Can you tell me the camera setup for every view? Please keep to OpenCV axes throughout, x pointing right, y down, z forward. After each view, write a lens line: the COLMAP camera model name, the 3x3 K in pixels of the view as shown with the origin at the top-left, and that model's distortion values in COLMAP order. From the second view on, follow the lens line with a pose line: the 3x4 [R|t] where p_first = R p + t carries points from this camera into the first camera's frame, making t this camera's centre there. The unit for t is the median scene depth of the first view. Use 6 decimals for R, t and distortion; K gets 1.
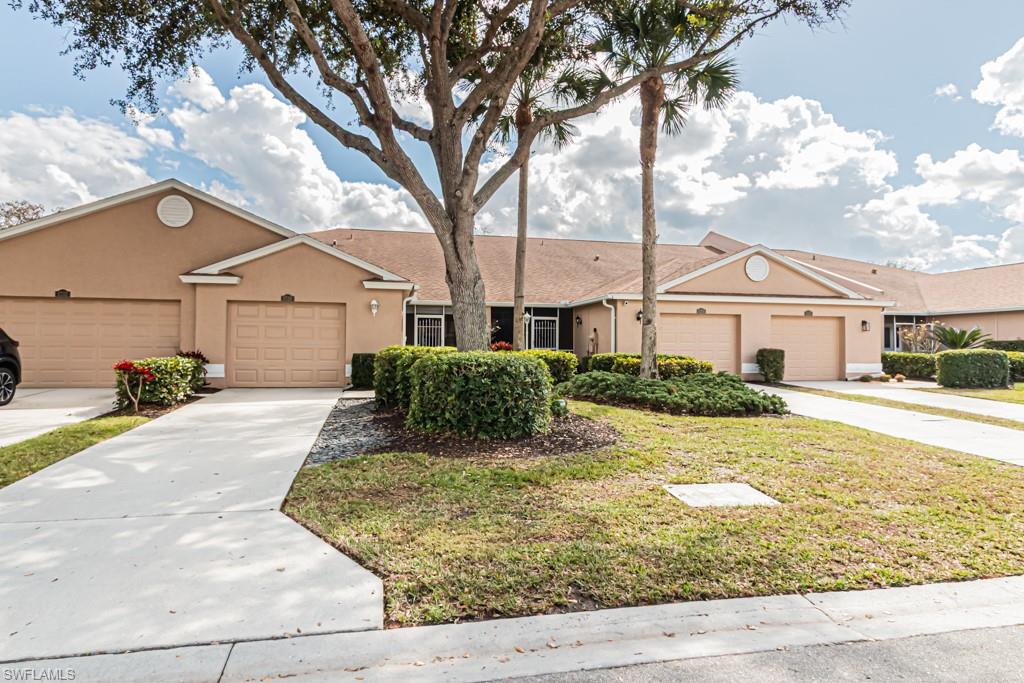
lens RADIAL K [[557.3, 0, 517.6], [0, 557.3, 342.2], [0, 0, 1]] dist [0.009443, -0.006466]
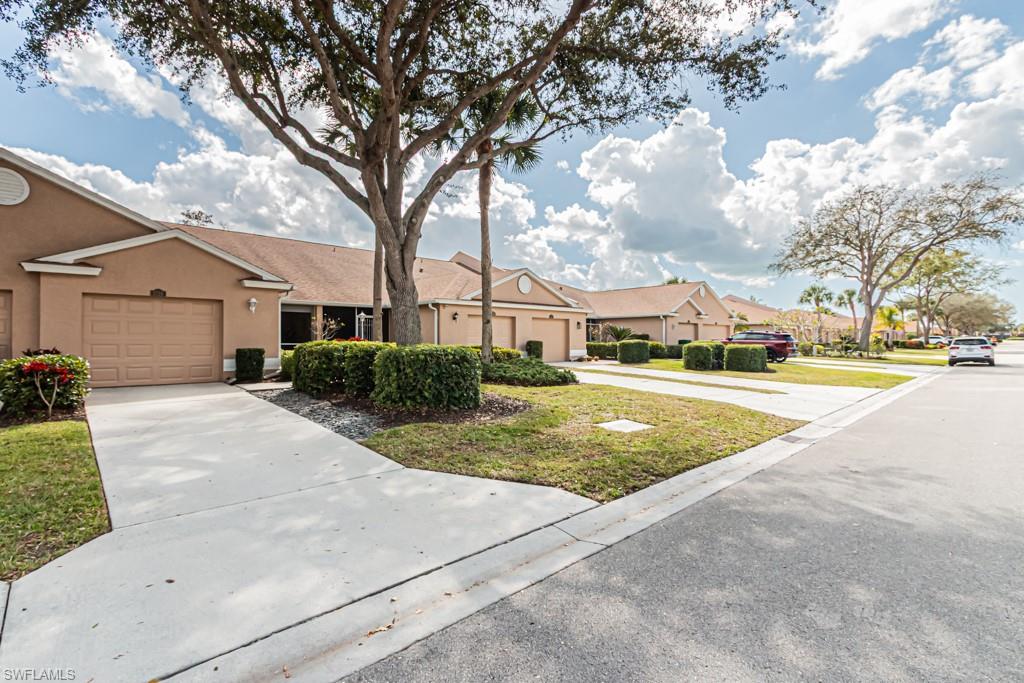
lens RADIAL K [[470.9, 0, 510.4], [0, 470.9, 344.0], [0, 0, 1]] dist [0.006246, -0.002206]
pose [[0.856341, -0.012508, 0.516259, -0.304669], [0.003802, 0.999832, 0.017918, -0.002534], [-0.516396, -0.013381, 0.856245, -0.022937]]
